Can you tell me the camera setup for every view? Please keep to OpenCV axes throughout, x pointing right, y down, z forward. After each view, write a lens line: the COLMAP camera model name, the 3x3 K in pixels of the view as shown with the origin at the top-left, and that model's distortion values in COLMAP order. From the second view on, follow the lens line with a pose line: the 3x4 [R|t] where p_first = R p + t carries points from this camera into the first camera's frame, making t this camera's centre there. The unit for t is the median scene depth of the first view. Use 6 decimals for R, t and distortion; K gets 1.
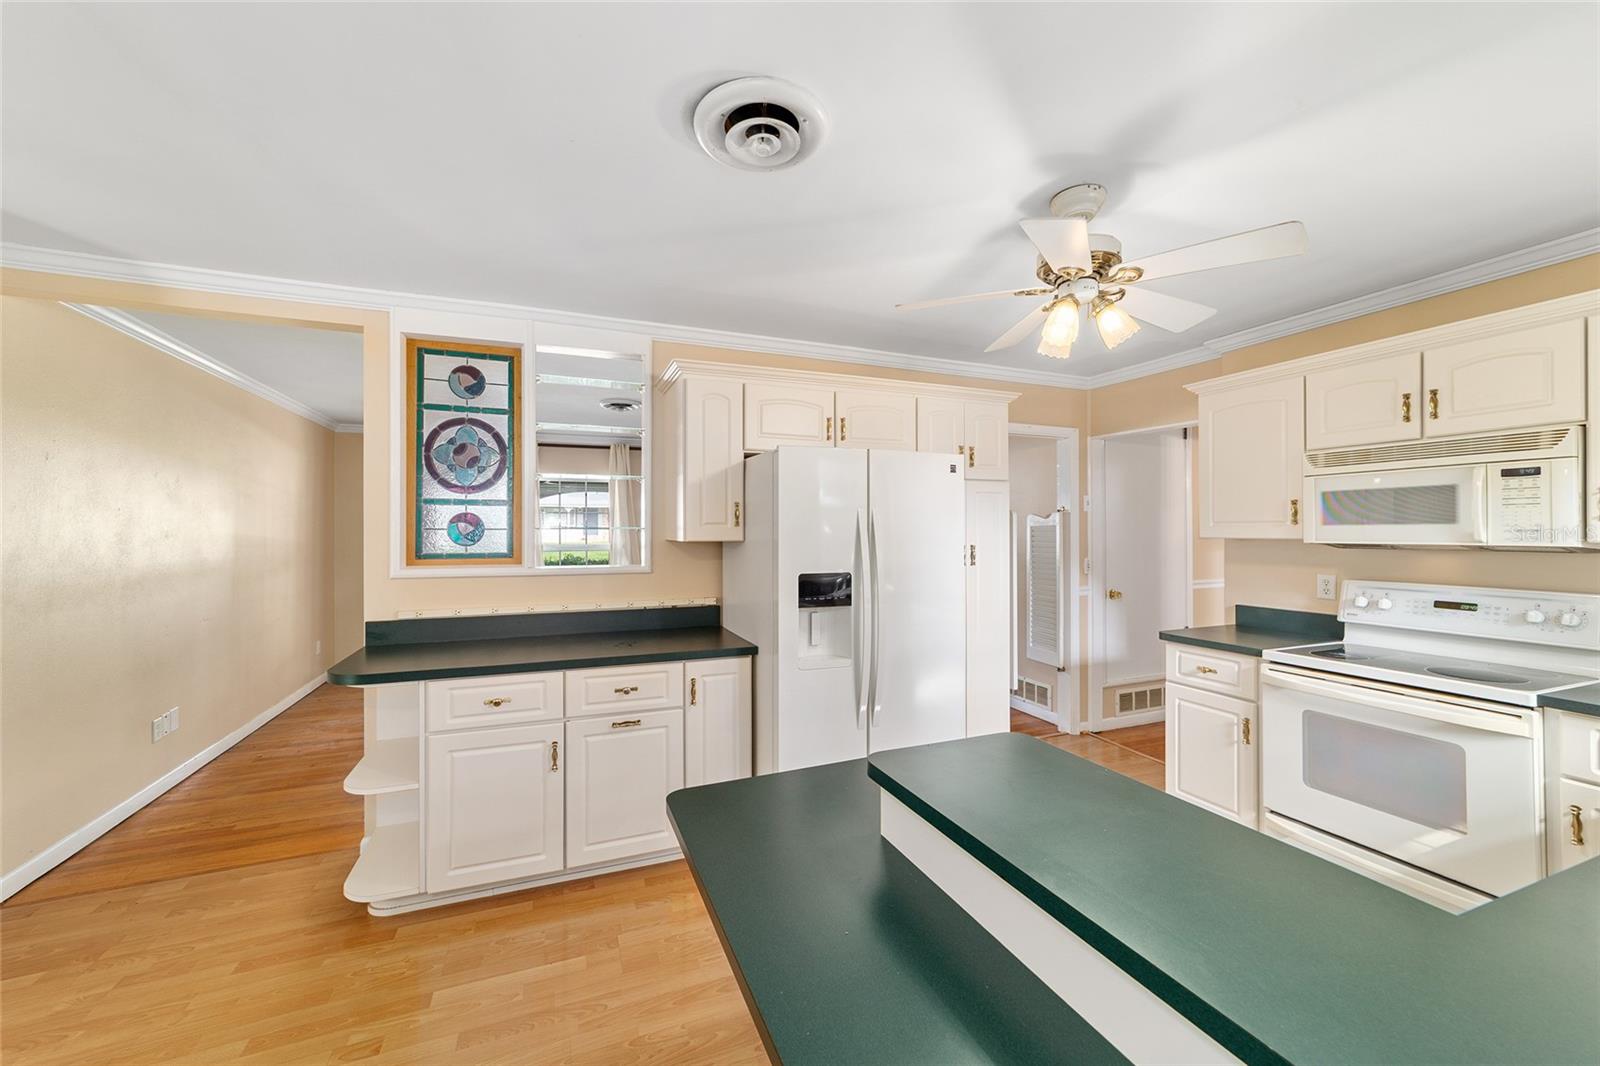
lens RADIAL K [[619.3, 0, 798.5], [0, 619.3, 526.7], [0, 0, 1]] dist [-0.008352, 0.007975]
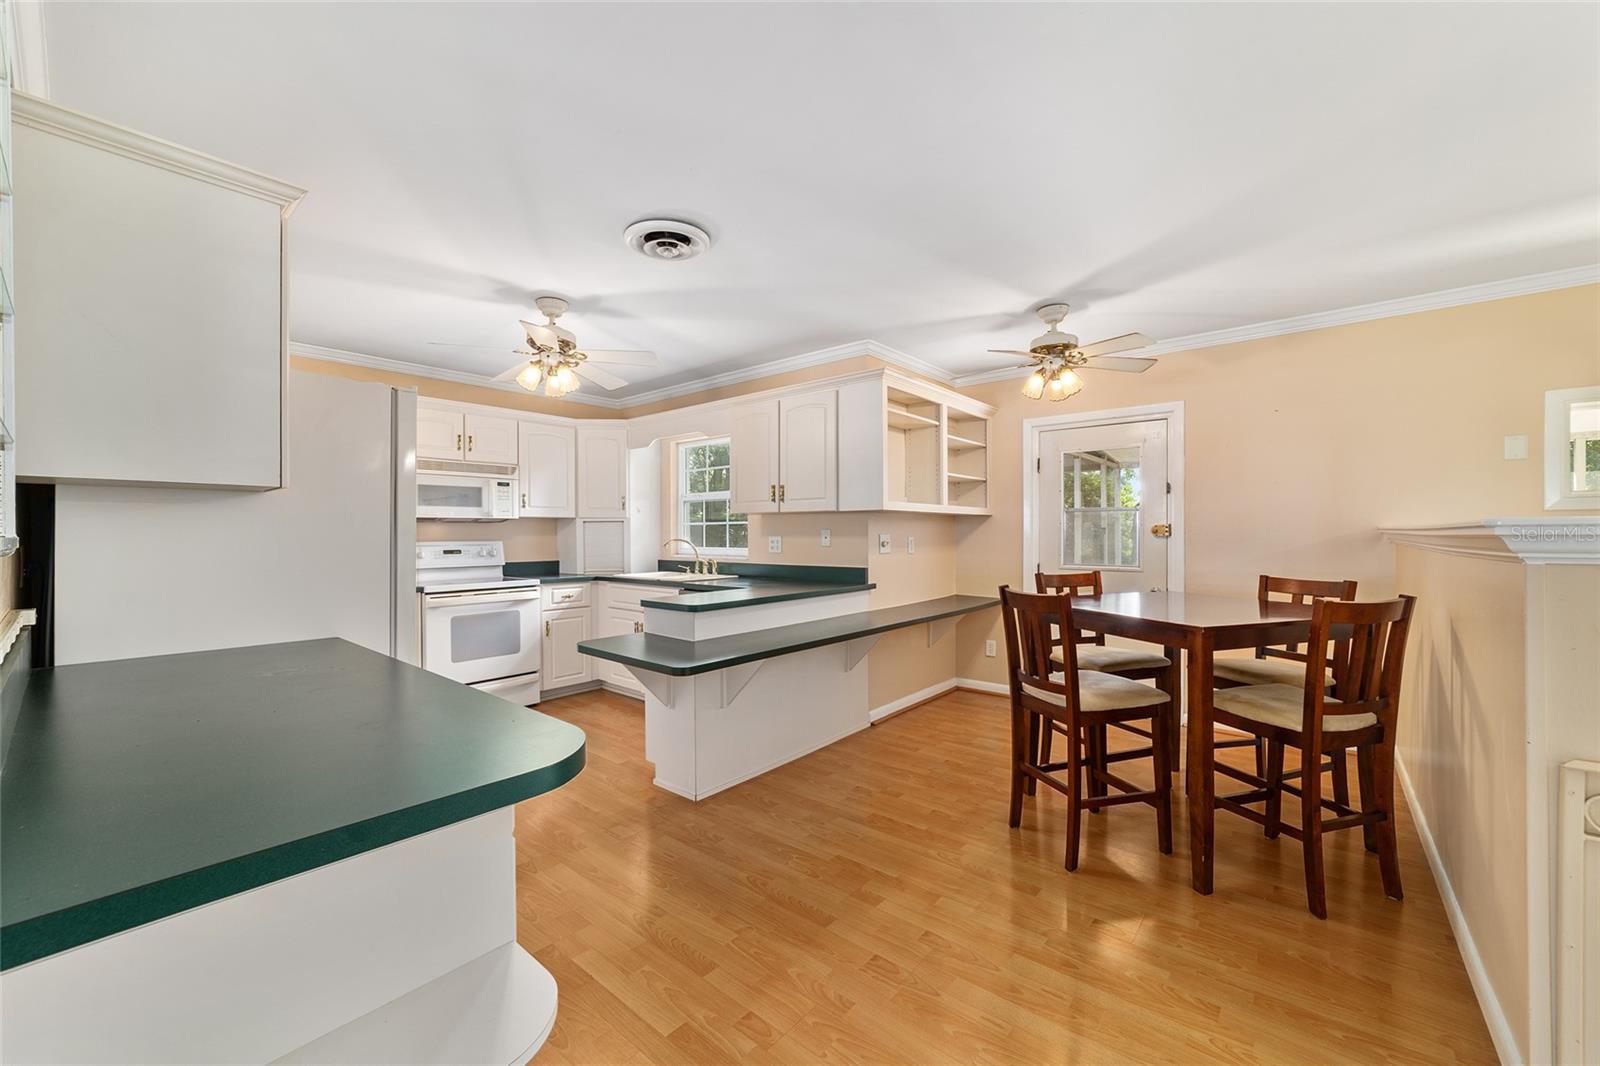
lens RADIAL K [[619.3, 0, 798.5], [0, 619.3, 526.7], [0, 0, 1]] dist [-0.008352, 0.007975]
pose [[-0.460273, 0.013260, 0.887678, -0.958342], [-0.000162, 0.999887, -0.015020, 0.072339], [-0.887777, -0.007058, -0.460219, 0.844179]]
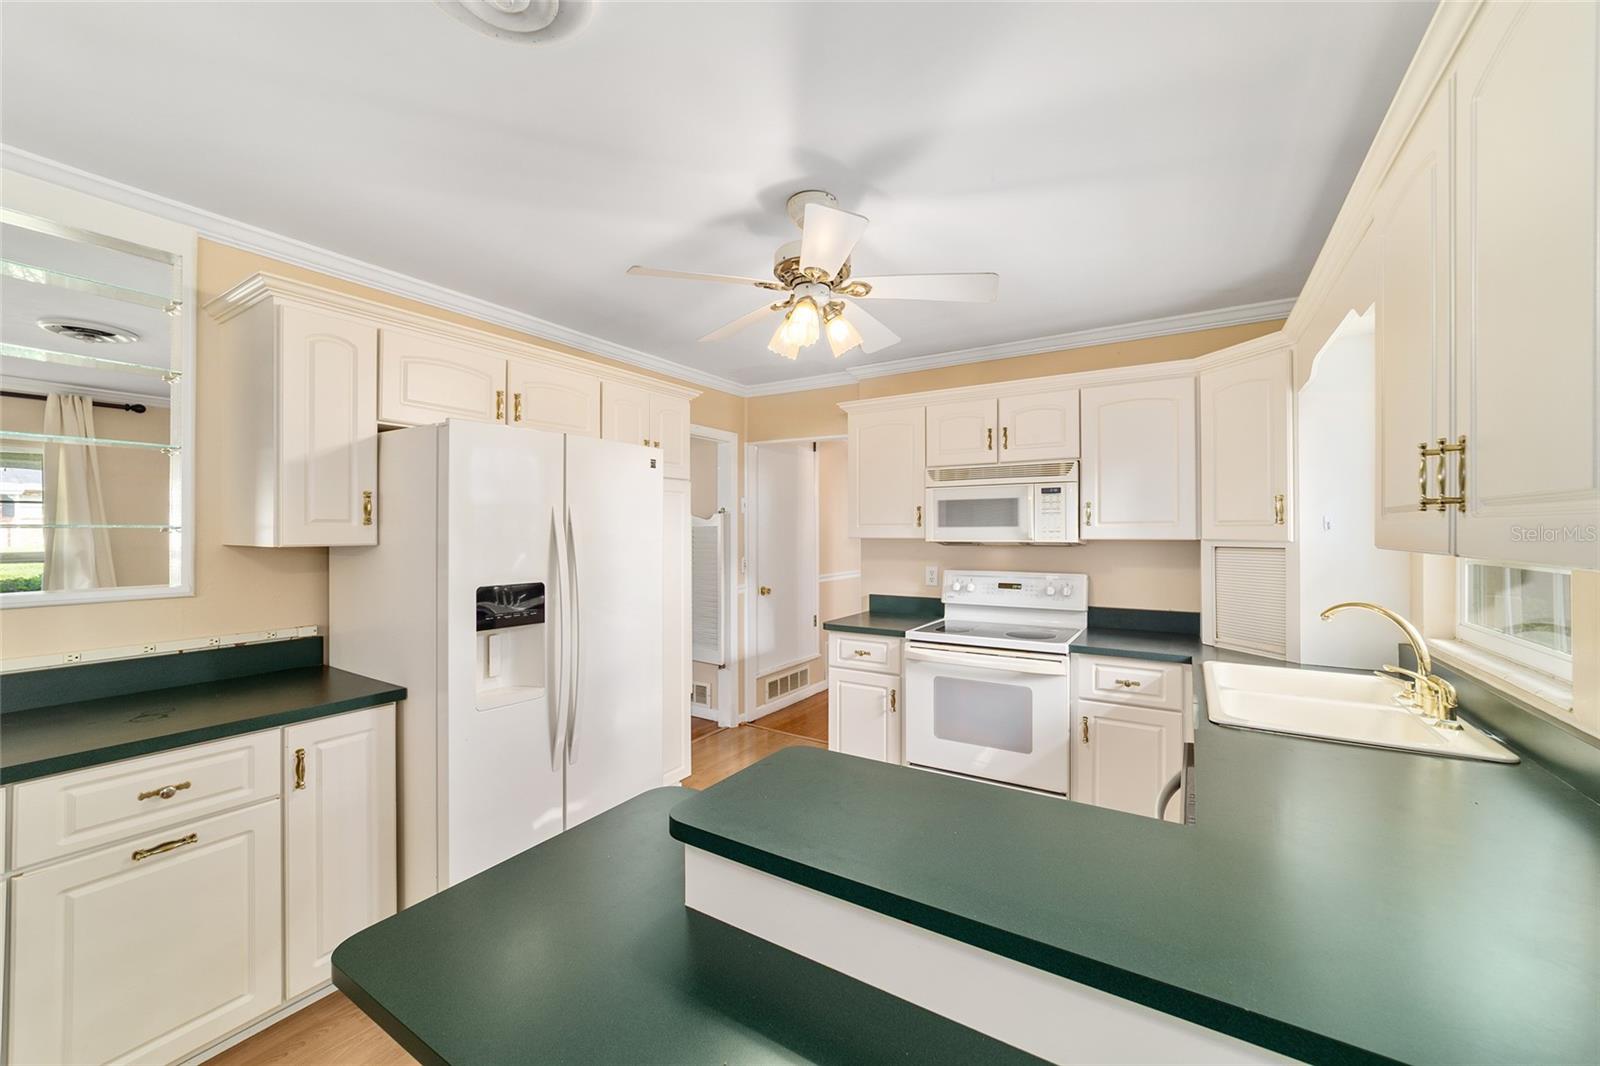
lens RADIAL K [[624.2, 0, 798.8], [0, 624.2, 527.4], [0, 0, 1]] dist [-0.020430, 0.009085]
pose [[0.815773, 0.004304, 0.578356, -0.112249], [-0.003938, 0.999990, -0.001887, 0.001689], [-0.578359, -0.000738, 0.815782, 0.129198]]
